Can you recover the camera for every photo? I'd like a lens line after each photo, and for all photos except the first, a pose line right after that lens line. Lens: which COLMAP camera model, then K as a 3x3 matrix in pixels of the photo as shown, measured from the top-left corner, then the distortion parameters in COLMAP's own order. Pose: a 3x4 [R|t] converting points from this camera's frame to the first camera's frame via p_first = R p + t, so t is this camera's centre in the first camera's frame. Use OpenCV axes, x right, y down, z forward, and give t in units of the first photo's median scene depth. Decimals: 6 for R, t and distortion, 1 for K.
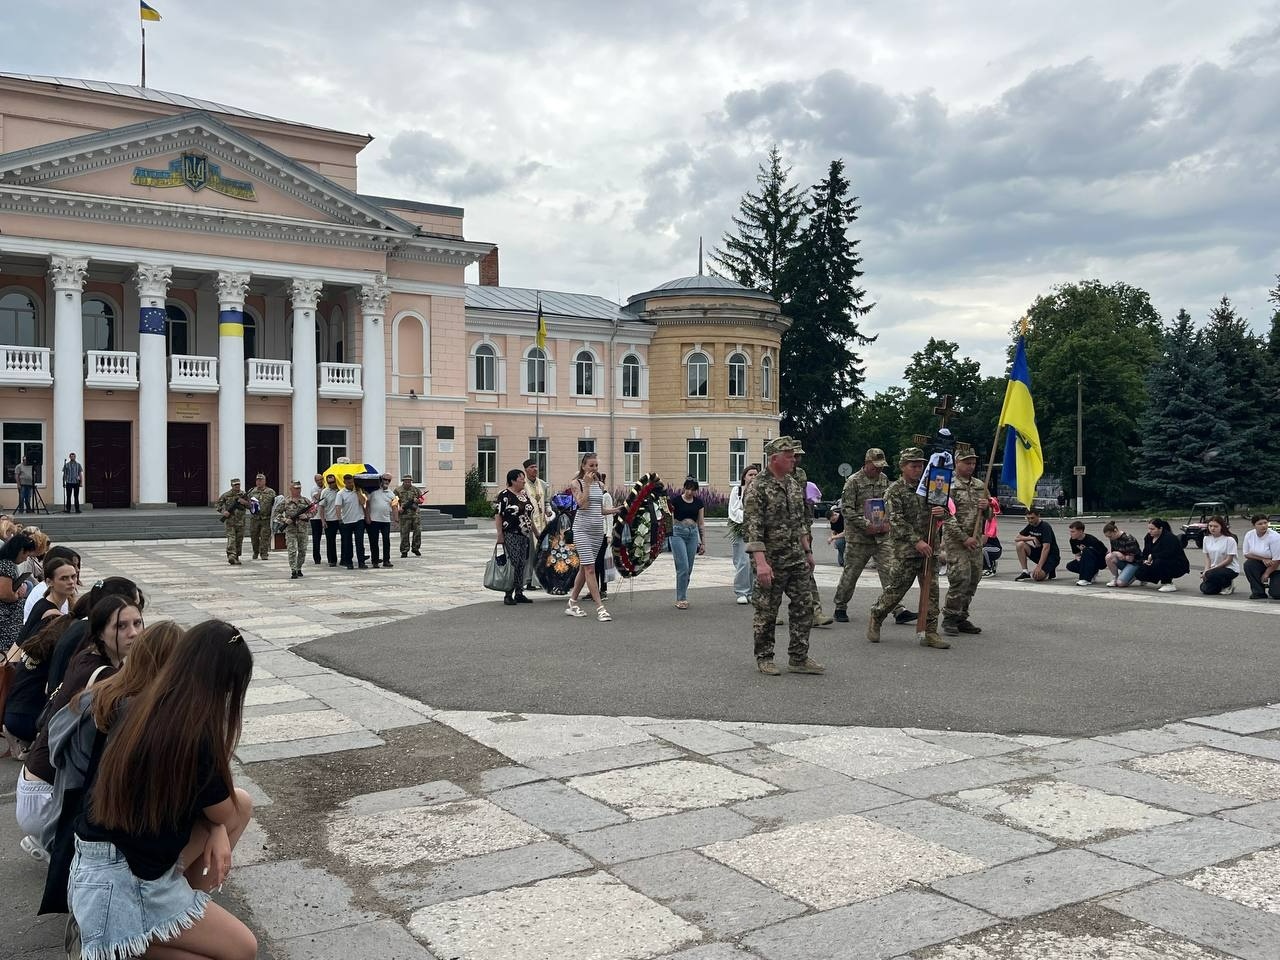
lens RADIAL K [[1112.0, 0, 644.3], [0, 1112.0, 485.5], [0, 0, 1]] dist [0.050665, -0.067639]
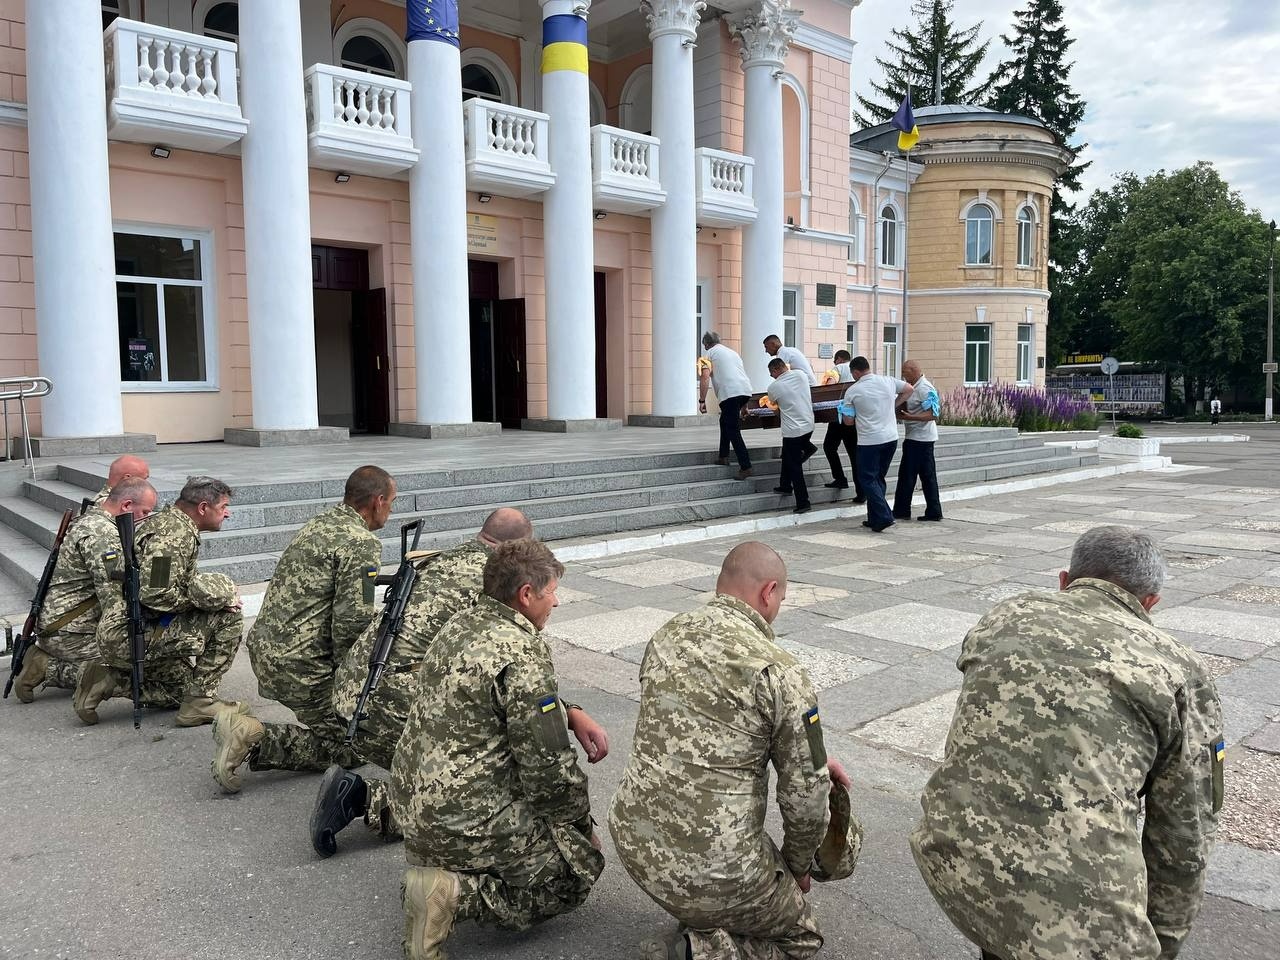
lens RADIAL K [[967.4, 0, 610.4], [0, 967.4, 470.9], [0, 0, 1]] dist [0.022756, -0.053180]
pose [[0.988792, -0.022869, 0.147535, -0.371151], [0.011597, 0.996978, 0.076810, 0.004249], [-0.148845, -0.074238, 0.986070, 0.511419]]
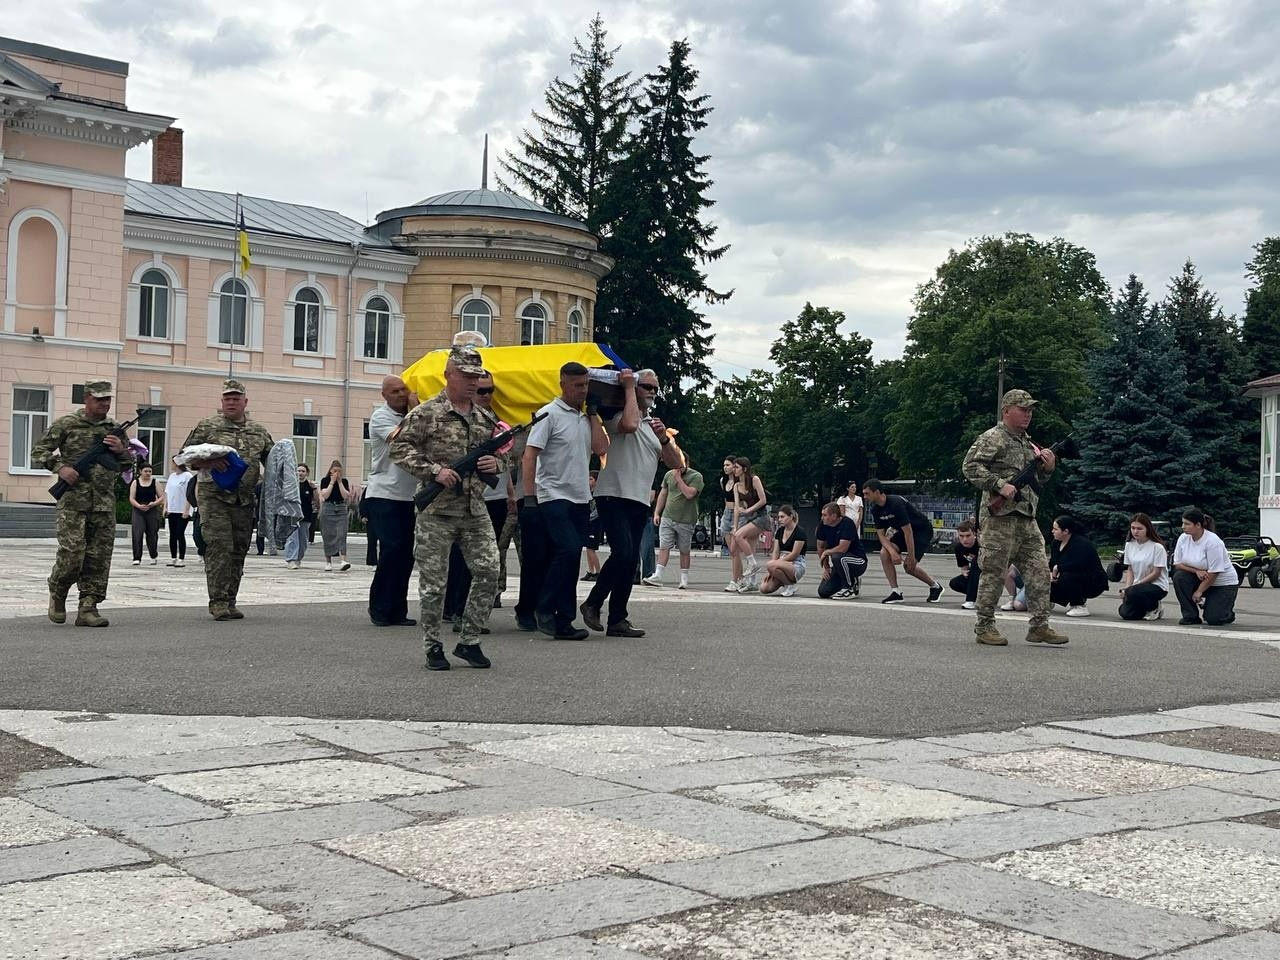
lens RADIAL K [[1605.5, 0, 650.6], [0, 1605.5, 470.3], [0, 0, 1]] dist [0.033829, 0.000000]
pose [[0.987697, 0.034757, 0.152470, 0.008640], [-0.031246, 0.999190, -0.025366, 0.011293], [-0.153228, 0.020290, 0.987983, -0.000399]]
